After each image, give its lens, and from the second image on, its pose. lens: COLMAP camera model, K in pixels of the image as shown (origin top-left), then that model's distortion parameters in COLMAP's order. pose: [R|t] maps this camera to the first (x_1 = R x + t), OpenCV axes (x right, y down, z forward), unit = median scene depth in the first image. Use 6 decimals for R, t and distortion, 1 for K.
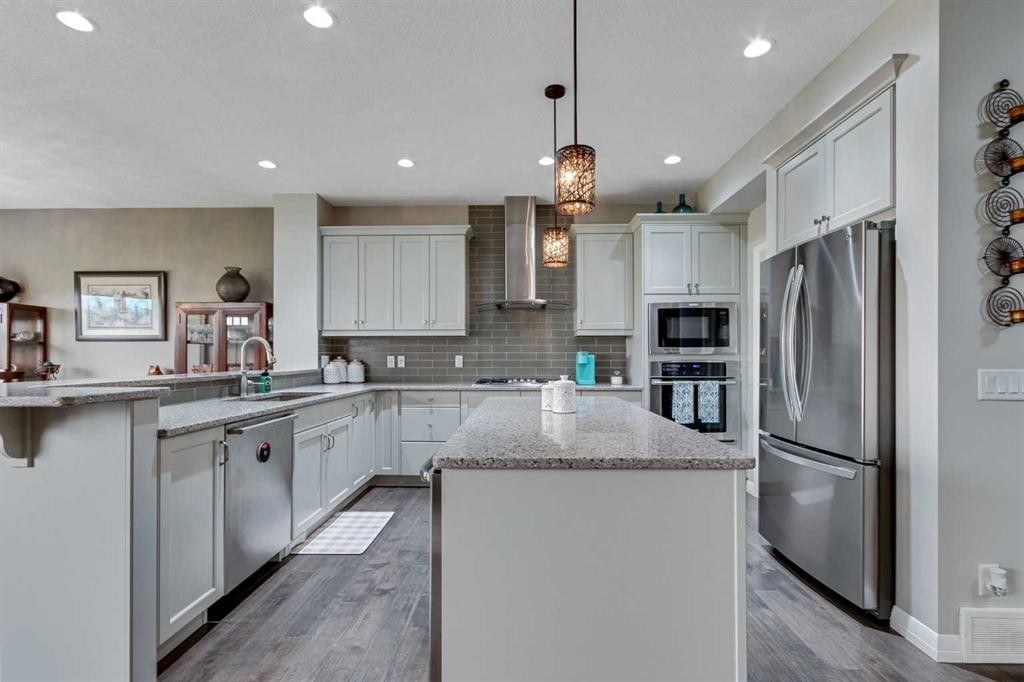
lens RADIAL K [[471.3, 0, 512.5], [0, 471.3, 350.9], [0, 0, 1]] dist [0.000490, 0.000058]
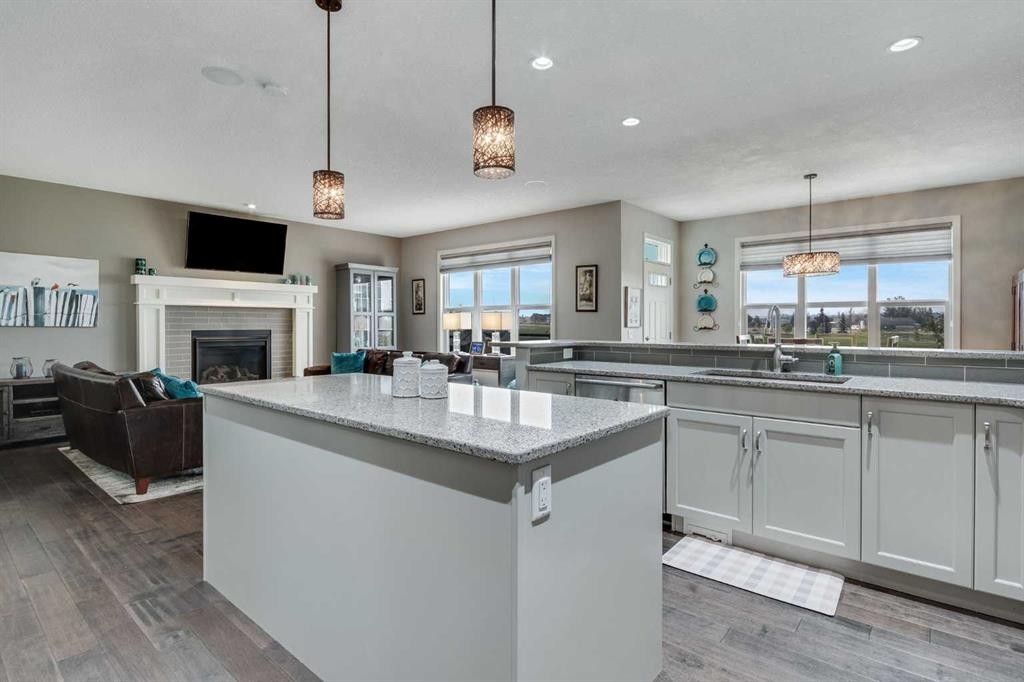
lens RADIAL K [[510.6, 0, 507.3], [0, 510.6, 327.8], [0, 0, 1]] dist [0.000693, -0.000633]
pose [[-0.631576, 0.005299, -0.775296, 0.336520], [0.009168, 0.999958, -0.000634, 0.005531], [0.775260, -0.007509, -0.631597, 0.827468]]
